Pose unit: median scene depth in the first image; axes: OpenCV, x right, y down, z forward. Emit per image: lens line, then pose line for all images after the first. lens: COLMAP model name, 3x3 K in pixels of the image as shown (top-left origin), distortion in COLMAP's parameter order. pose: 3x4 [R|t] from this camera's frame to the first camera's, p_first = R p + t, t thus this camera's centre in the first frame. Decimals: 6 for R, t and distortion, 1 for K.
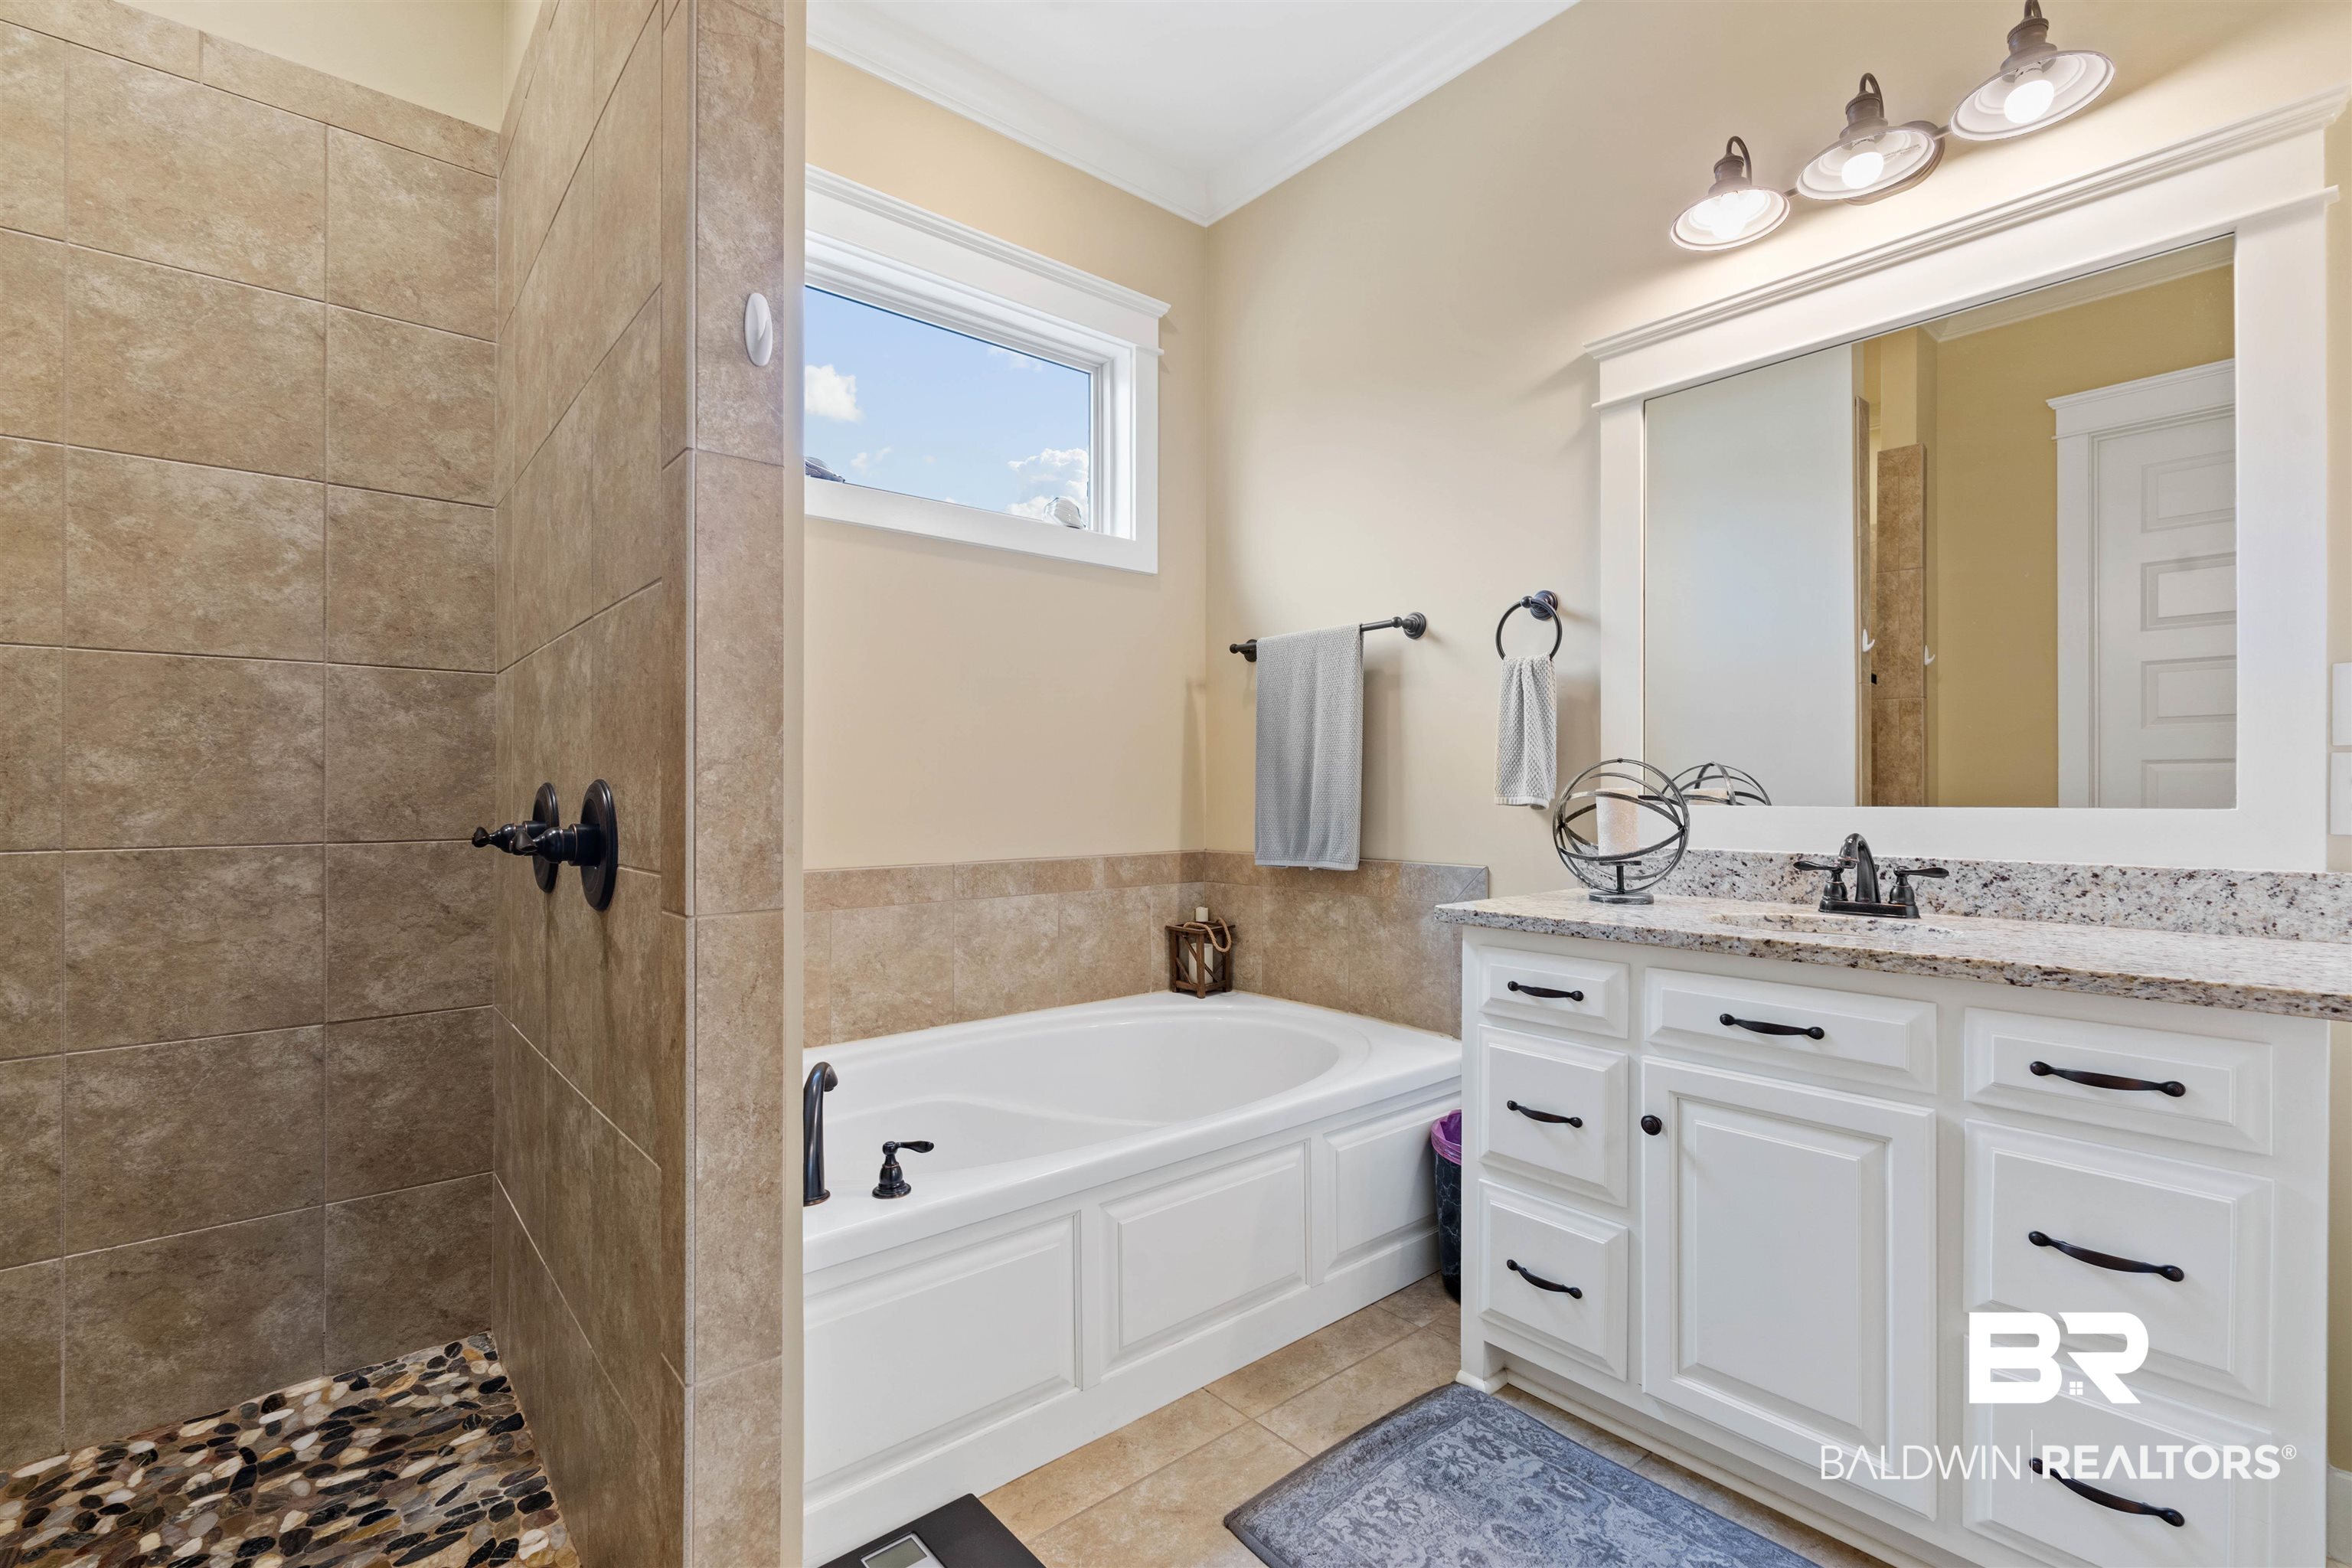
lens RADIAL K [[1024.5, 0, 1176.2], [0, 1024.5, 788.4], [0, 0, 1]] dist [-0.007439, 0.000580]
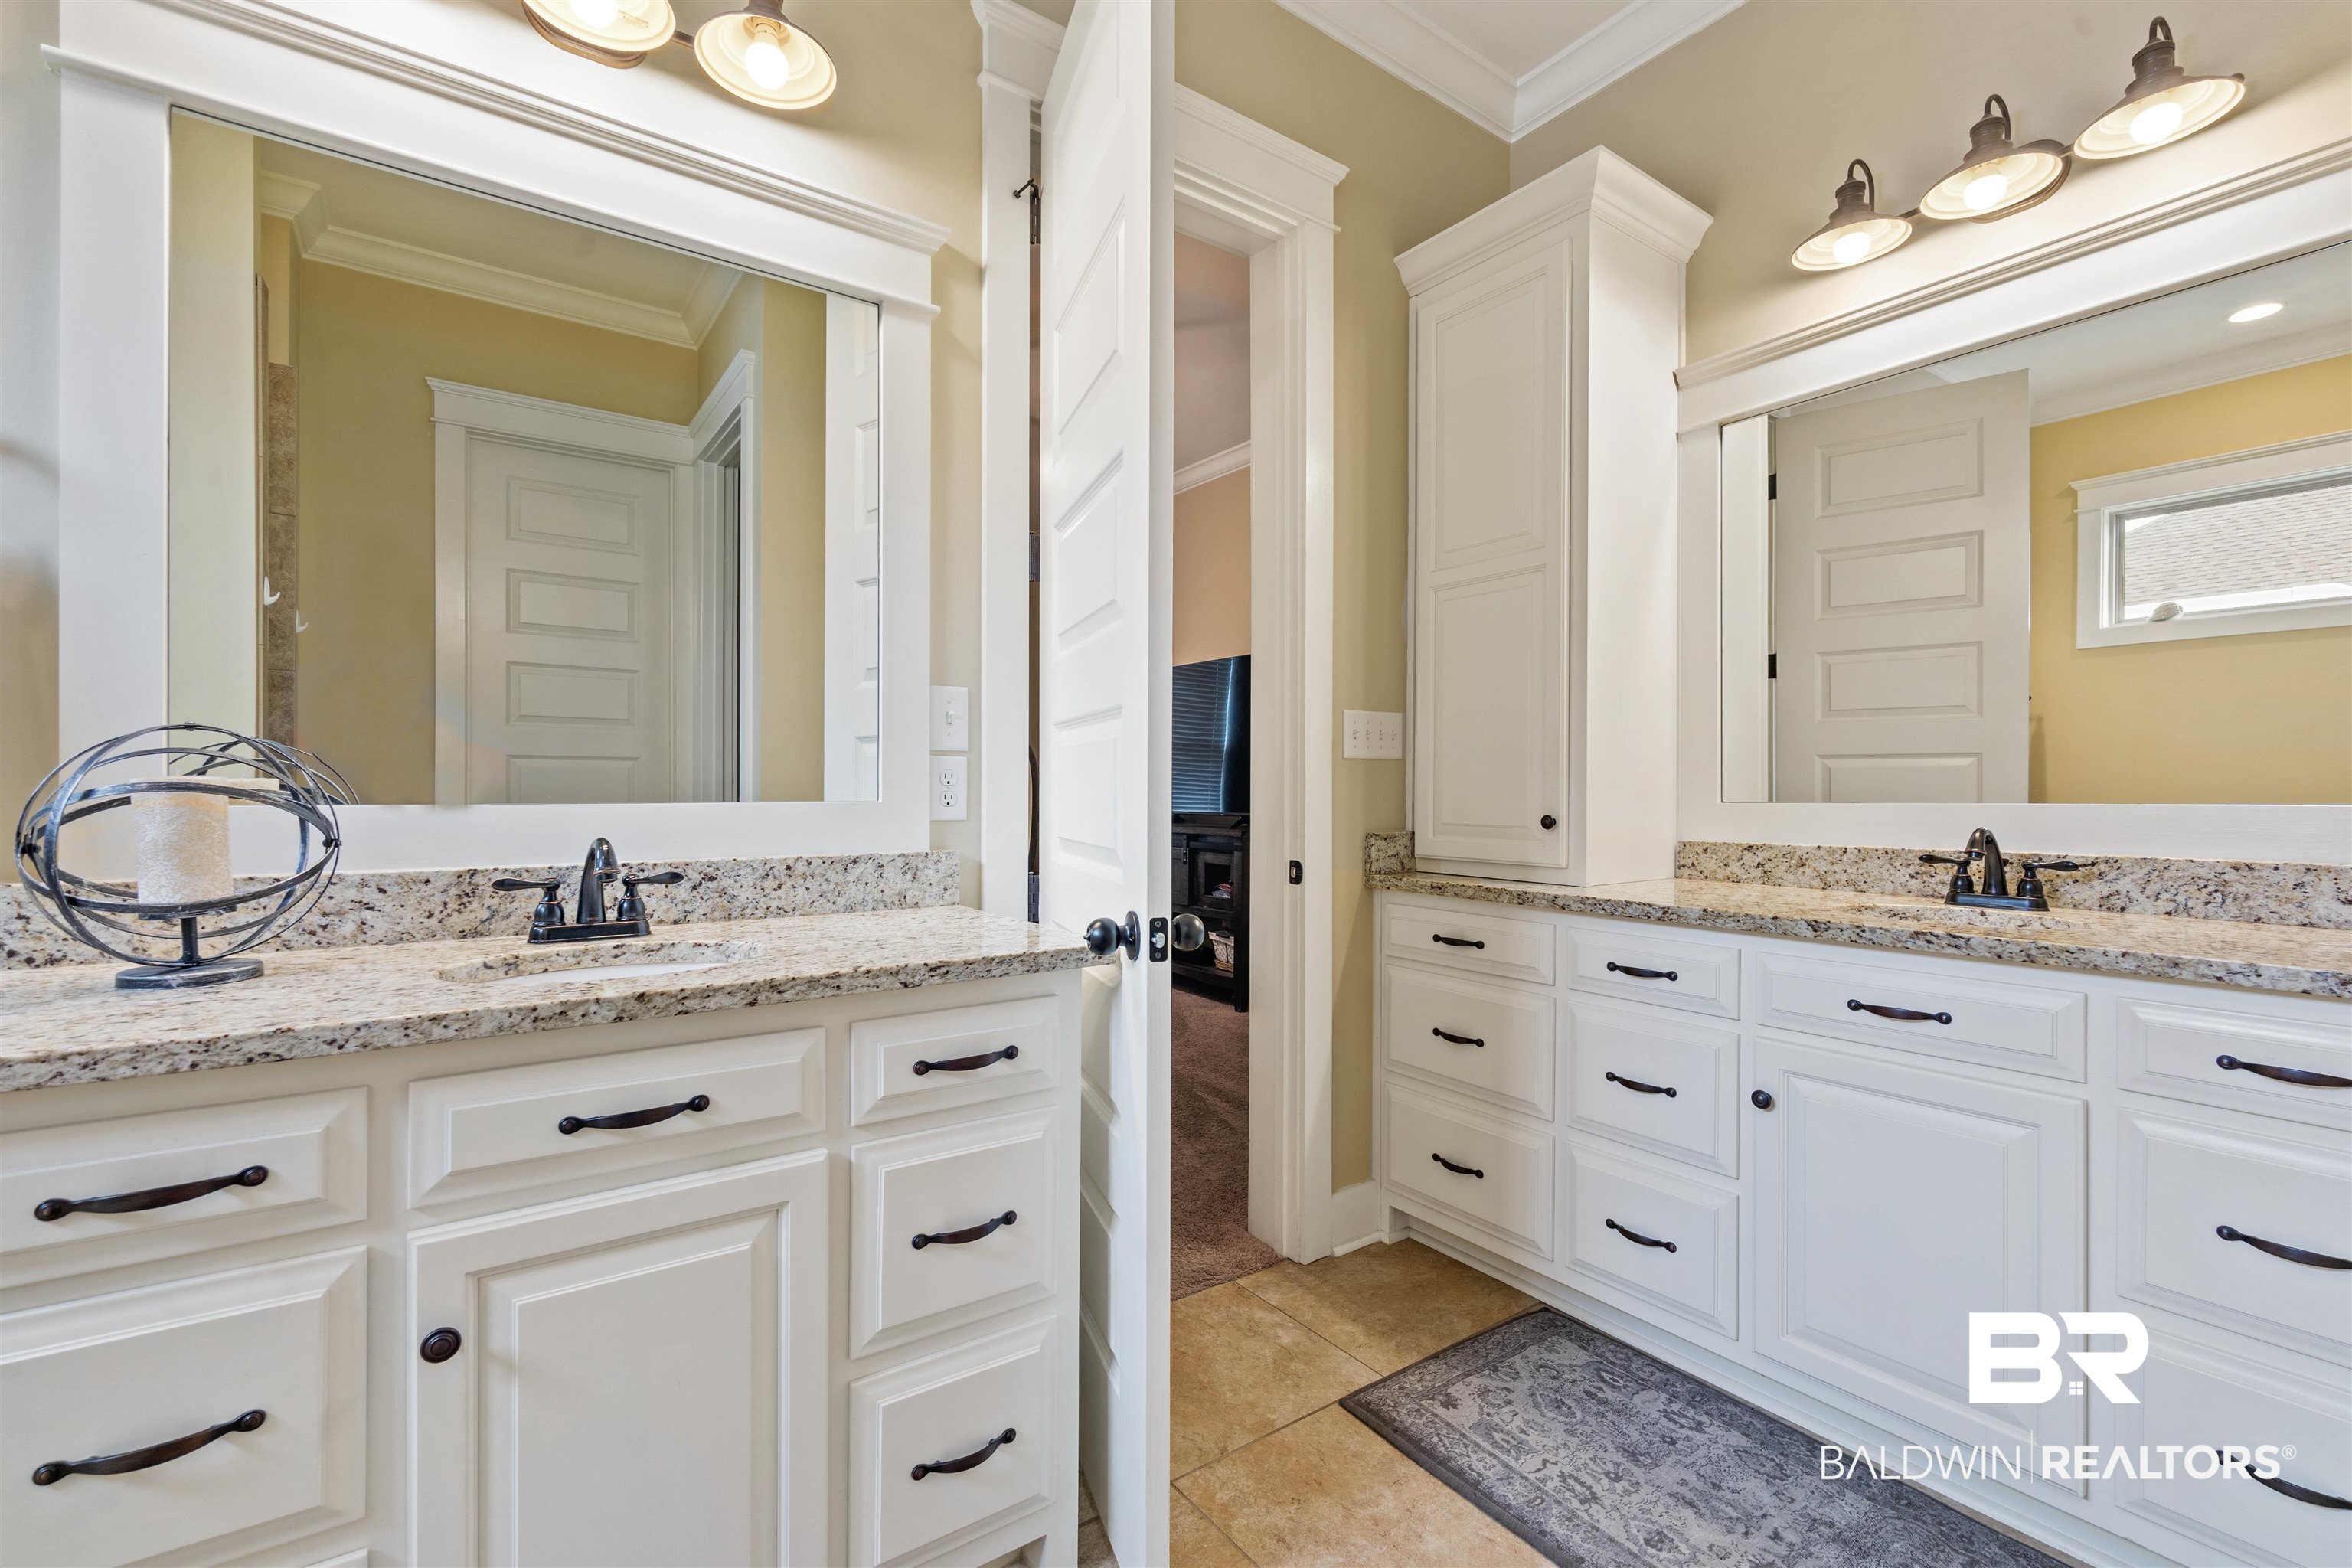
lens RADIAL K [[1024.5, 0, 1180.6], [0, 1024.5, 789.6], [0, 0, 1]] dist [-0.007439, 0.000580]
pose [[0.084338, 0.000551, 0.996437, -0.084909], [-0.004993, 0.999988, -0.000131, 0.005519], [-0.996425, -0.004964, 0.084339, 0.518757]]
